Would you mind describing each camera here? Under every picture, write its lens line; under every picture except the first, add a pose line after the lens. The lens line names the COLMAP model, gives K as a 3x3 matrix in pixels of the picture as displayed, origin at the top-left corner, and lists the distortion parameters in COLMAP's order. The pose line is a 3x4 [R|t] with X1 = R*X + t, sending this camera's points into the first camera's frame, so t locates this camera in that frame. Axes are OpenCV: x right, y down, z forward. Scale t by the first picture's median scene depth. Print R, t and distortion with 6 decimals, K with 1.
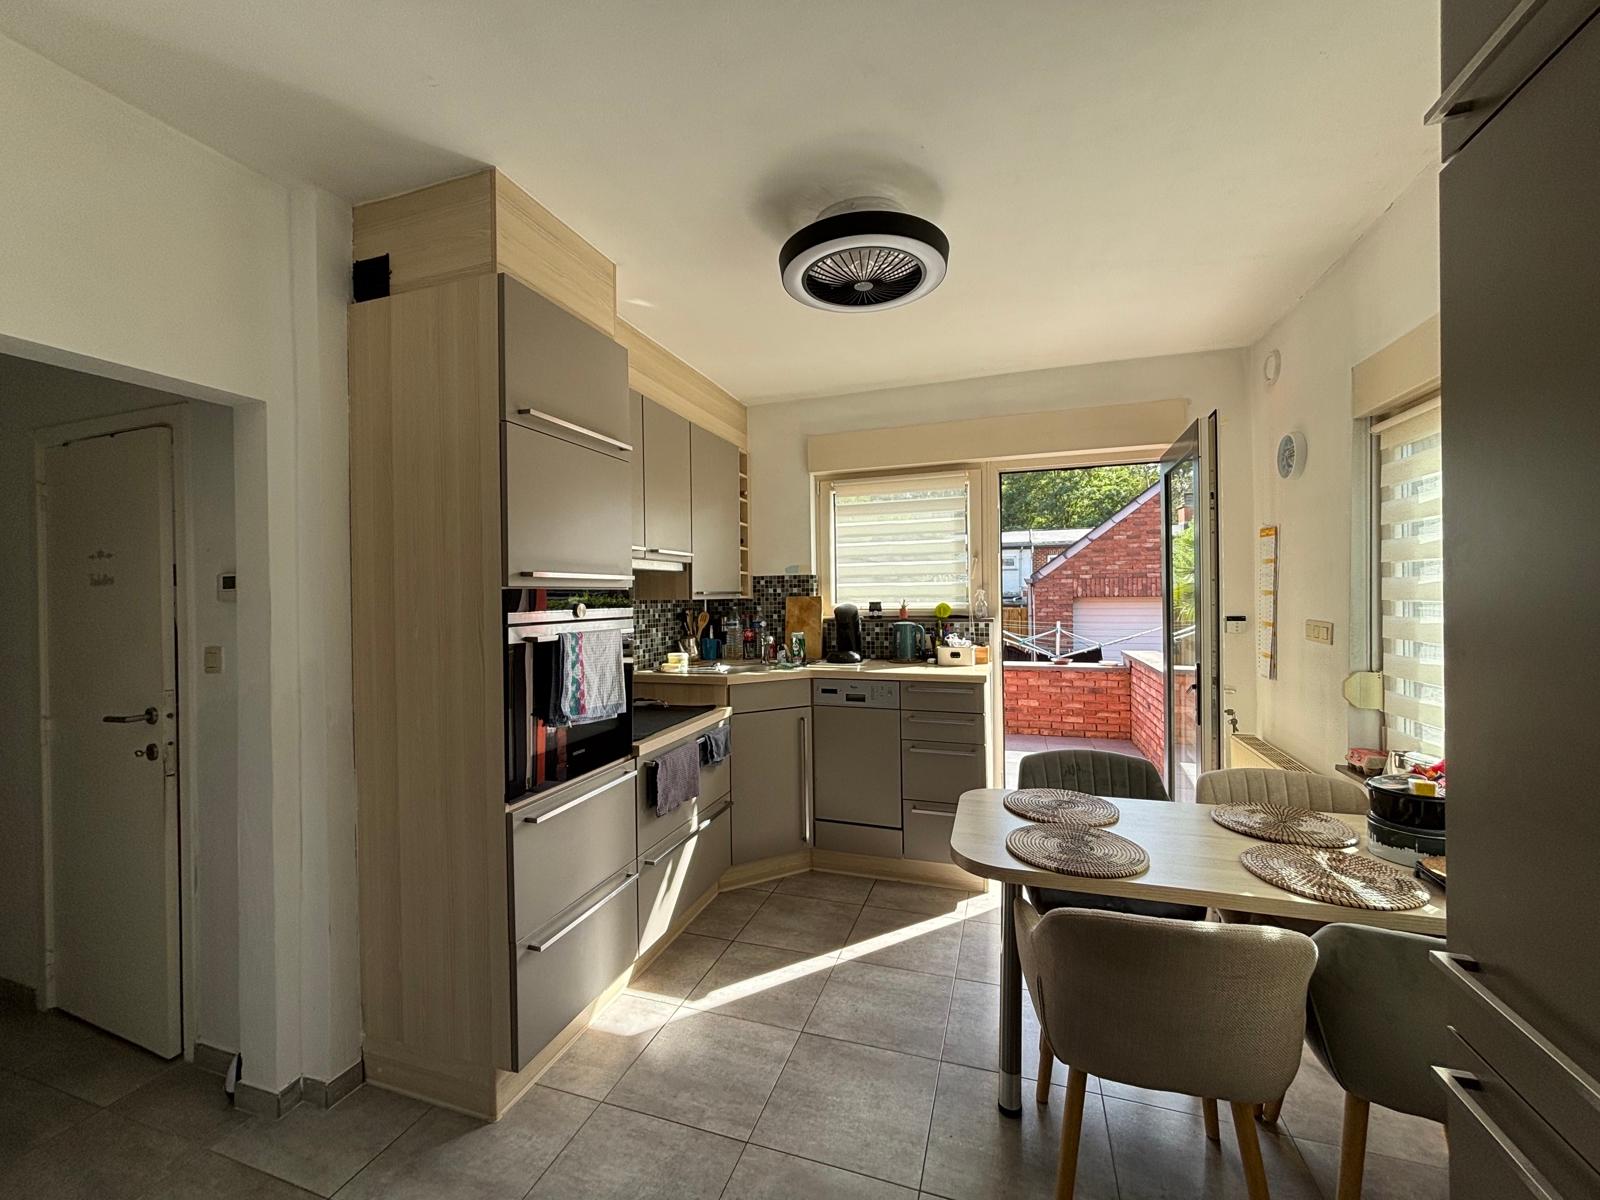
lens RADIAL K [[644.6, 0, 795.6], [0, 644.6, 596.8], [0, 0, 1]] dist [-0.003908, 0.002676]
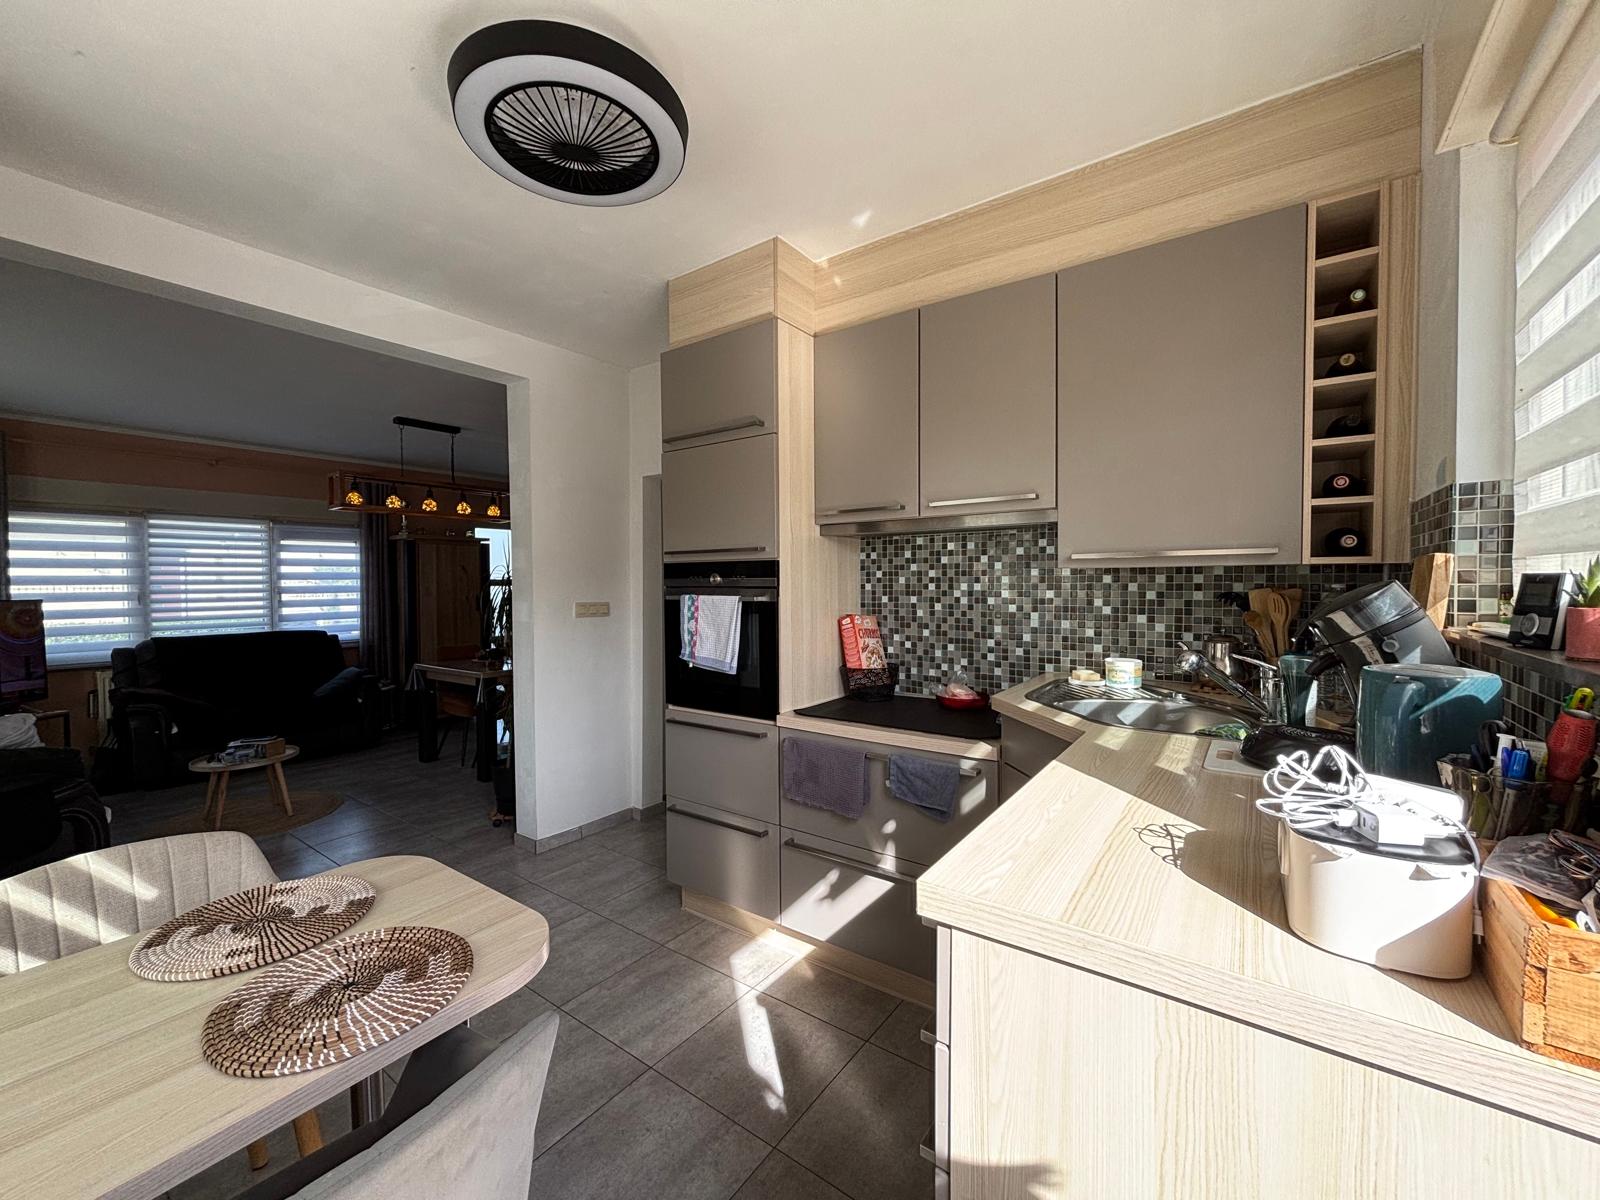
lens RADIAL K [[644.6, 0, 804.5], [0, 644.6, 598.1], [0, 0, 1]] dist [-0.003908, 0.002676]
pose [[-0.294943, 0.032025, -0.954978, 0.459988], [0.005560, 0.999479, 0.031800, 0.011620], [0.955499, 0.004070, -0.294967, 0.884349]]
